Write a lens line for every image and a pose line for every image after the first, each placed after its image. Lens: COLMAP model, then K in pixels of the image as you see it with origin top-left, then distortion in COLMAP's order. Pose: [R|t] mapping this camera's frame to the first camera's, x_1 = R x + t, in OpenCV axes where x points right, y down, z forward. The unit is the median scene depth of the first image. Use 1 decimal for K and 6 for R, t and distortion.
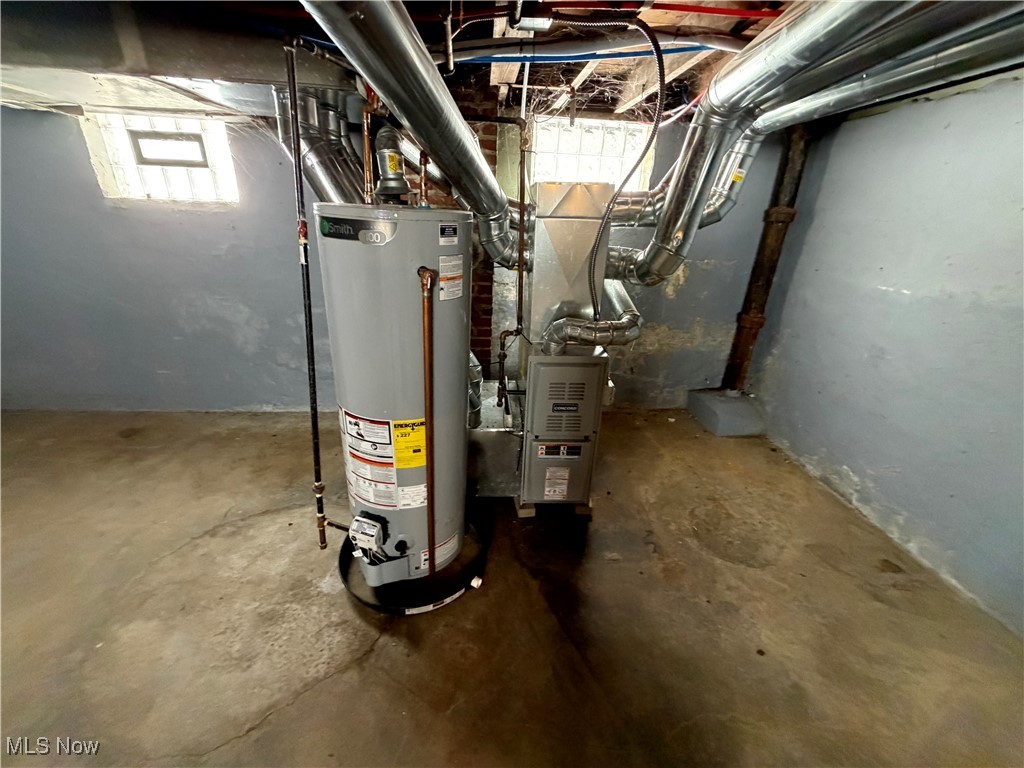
lens RADIAL K [[408.6, 0, 510.6], [0, 408.6, 382.6], [0, 0, 1]] dist [0.000507, 0.000125]
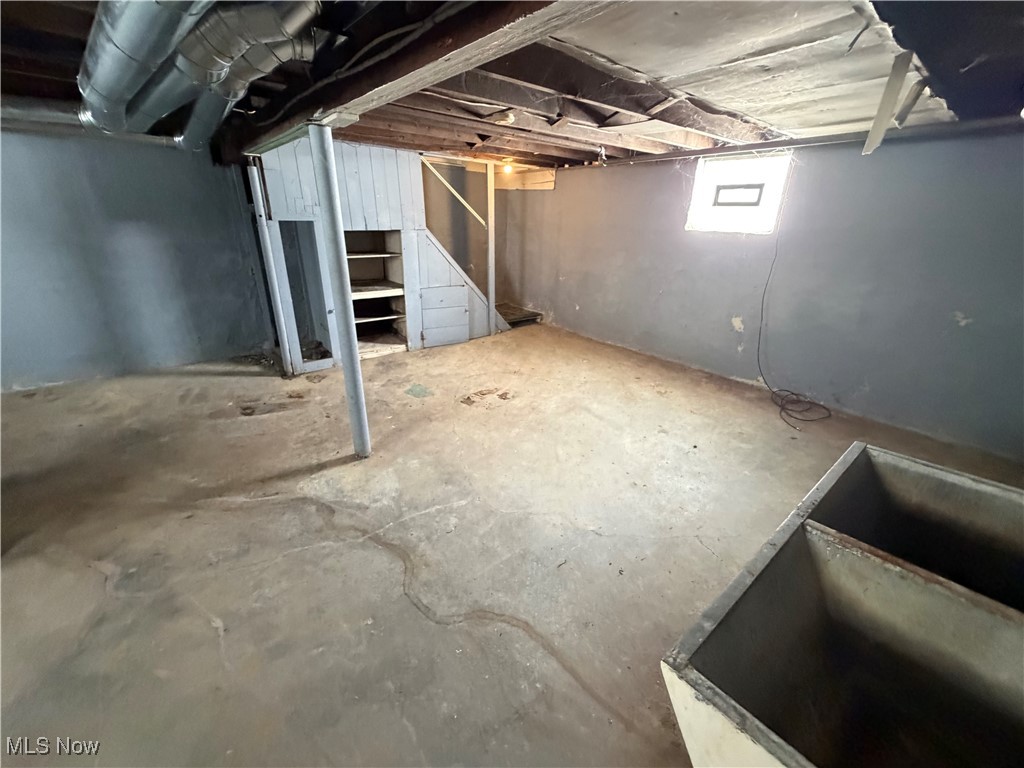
lens RADIAL K [[408.6, 0, 512.5], [0, 408.6, 387.1], [0, 0, 1]] dist [0.000507, 0.000125]
pose [[-0.586370, -0.360270, 0.725518, -1.443763], [0.264701, 0.761264, 0.591955, -0.060990], [-0.765574, 0.539150, -0.351019, 0.012890]]
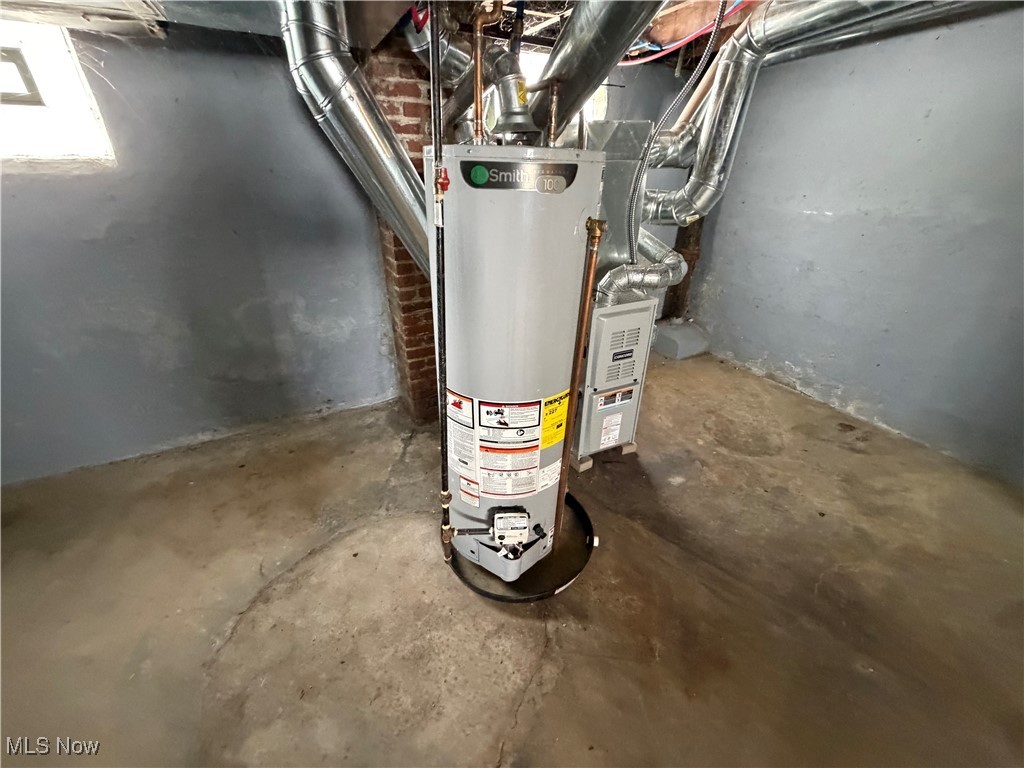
lens RADIAL K [[408.6, 0, 509.8], [0, 408.6, 383.4], [0, 0, 1]] dist [0.000507, 0.000125]
pose [[0.923998, -0.210234, 0.319420, -0.442568], [0.178970, 0.975930, 0.124618, -0.044906], [-0.337930, -0.057980, 0.939384, 0.127344]]
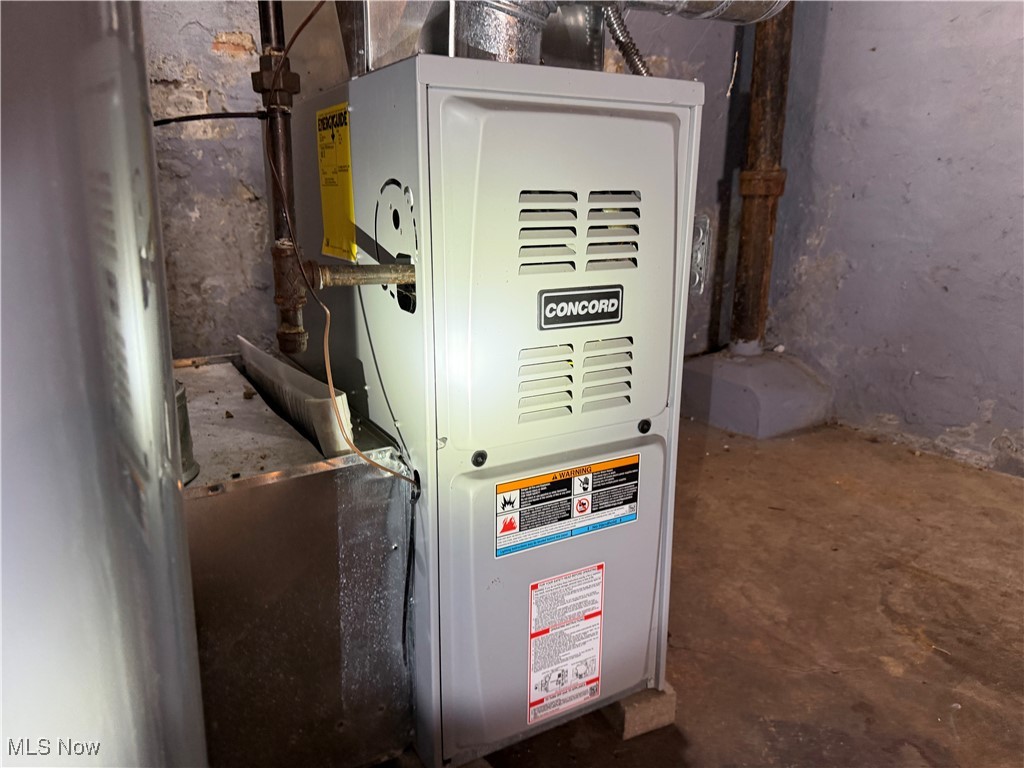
lens RADIAL K [[726.9, 0, 522.8], [0, 726.9, 386.5], [0, 0, 1]] dist [0.055988, -0.063020]
pose [[0.876027, -0.148231, 0.458917, -0.098280], [0.209566, 0.974056, -0.085418, 0.131303], [-0.434349, 0.171002, 0.884364, 0.604689]]
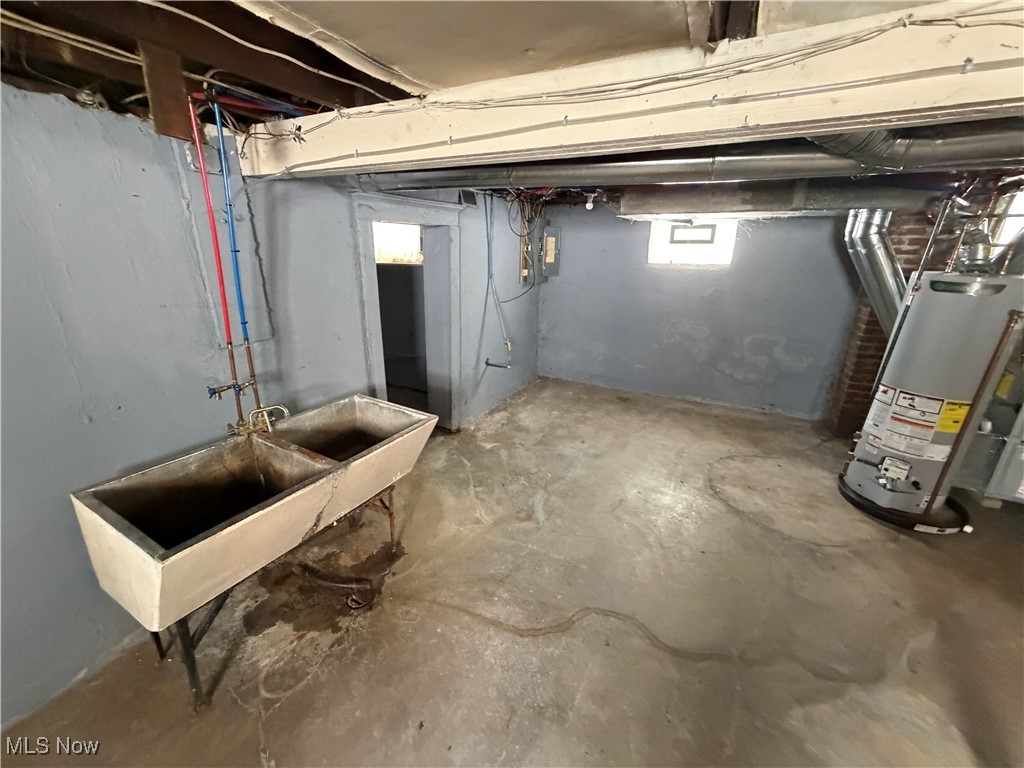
lens RADIAL K [[408.6, 0, 510.3], [0, 408.6, 383.9], [0, 0, 1]] dist [0.000507, 0.000125]
pose [[0.851964, 0.132920, -0.506448, -0.670072], [-0.177119, 0.983382, -0.039861, 0.285194], [0.492733, 0.123662, 0.861349, -0.905358]]
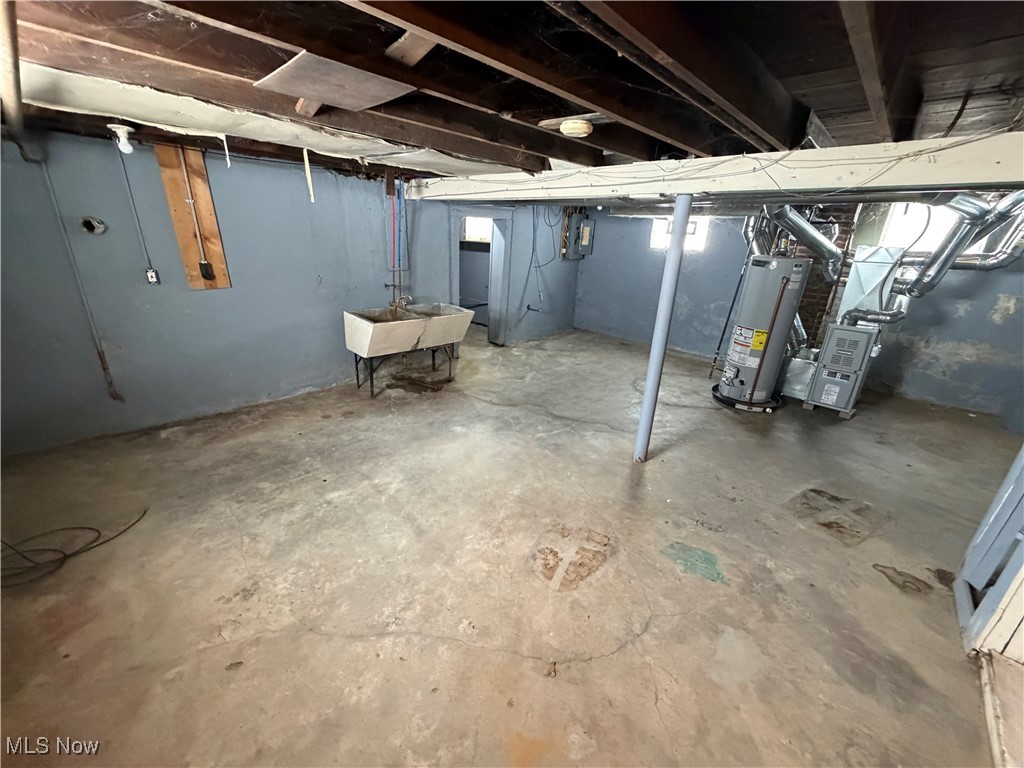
lens RADIAL K [[408.6, 0, 510.5], [0, 408.6, 383.5], [0, 0, 1]] dist [0.000507, 0.000125]
pose [[0.676461, 0.243224, -0.695156, 0.438114], [-0.292509, 0.954981, 0.049490, 0.566411], [0.675899, 0.169861, 0.717153, -1.488902]]
